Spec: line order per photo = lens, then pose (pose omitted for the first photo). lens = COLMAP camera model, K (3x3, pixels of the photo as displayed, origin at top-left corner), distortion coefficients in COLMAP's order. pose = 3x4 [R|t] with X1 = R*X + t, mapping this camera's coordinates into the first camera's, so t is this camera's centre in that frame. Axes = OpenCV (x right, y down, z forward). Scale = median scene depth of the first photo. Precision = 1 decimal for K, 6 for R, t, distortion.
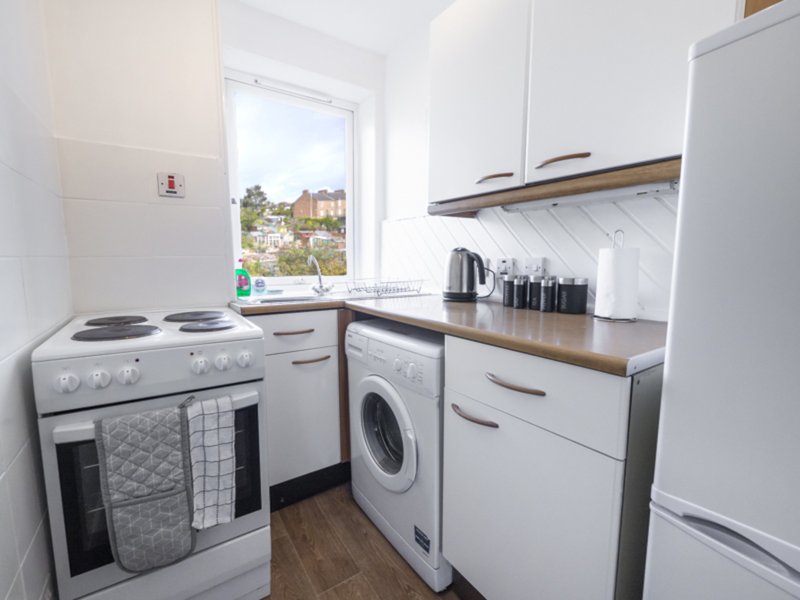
lens RADIAL K [[370.2, 0, 400.0], [0, 370.2, 300.0], [0, 0, 1]] dist [-0.004128, -0.000063]
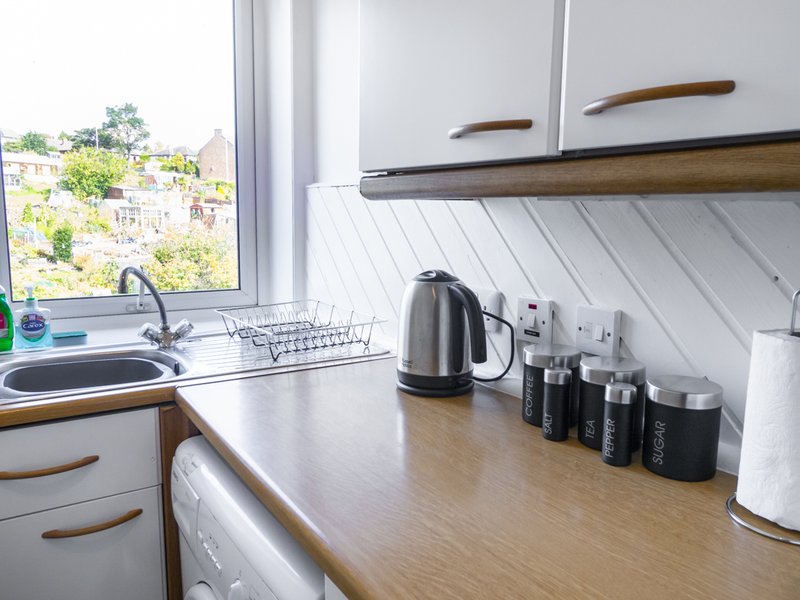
lens RADIAL K [[628.2, 0, 400.0], [0, 628.2, 300.0], [0, 0, 1]] dist [0.006320, 0.003012]
pose [[0.999805, 0.011316, -0.016168, 0.174146], [-0.010862, 0.999552, 0.027894, -0.167028], [0.016476, -0.027713, 0.999480, 0.325786]]
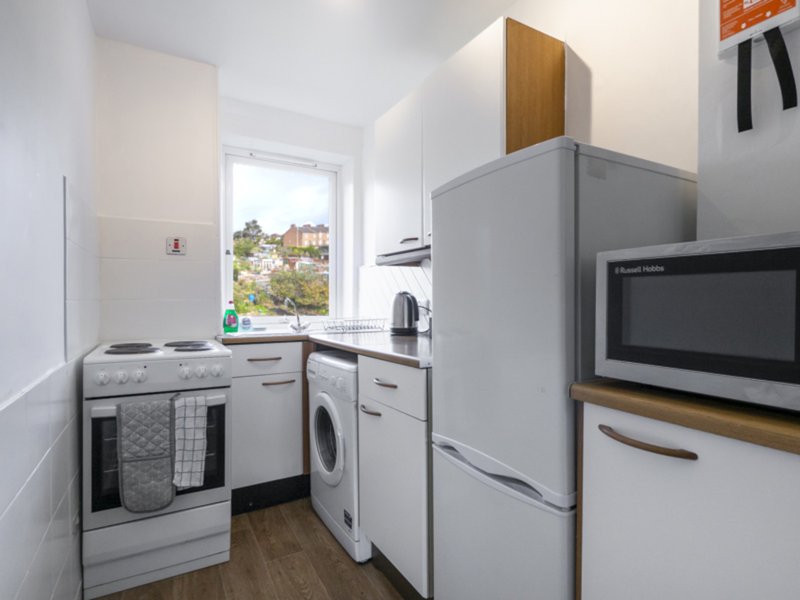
lens RADIAL K [[434.6, 0, 410.7], [0, 434.6, 299.0], [0, 0, 1]] dist [0.001916, -0.000163]
pose [[0.998240, -0.003680, -0.059192, 0.358575], [-0.003048, 0.993571, -0.113170, 0.060638], [0.059228, 0.113151, 0.991811, -0.546678]]
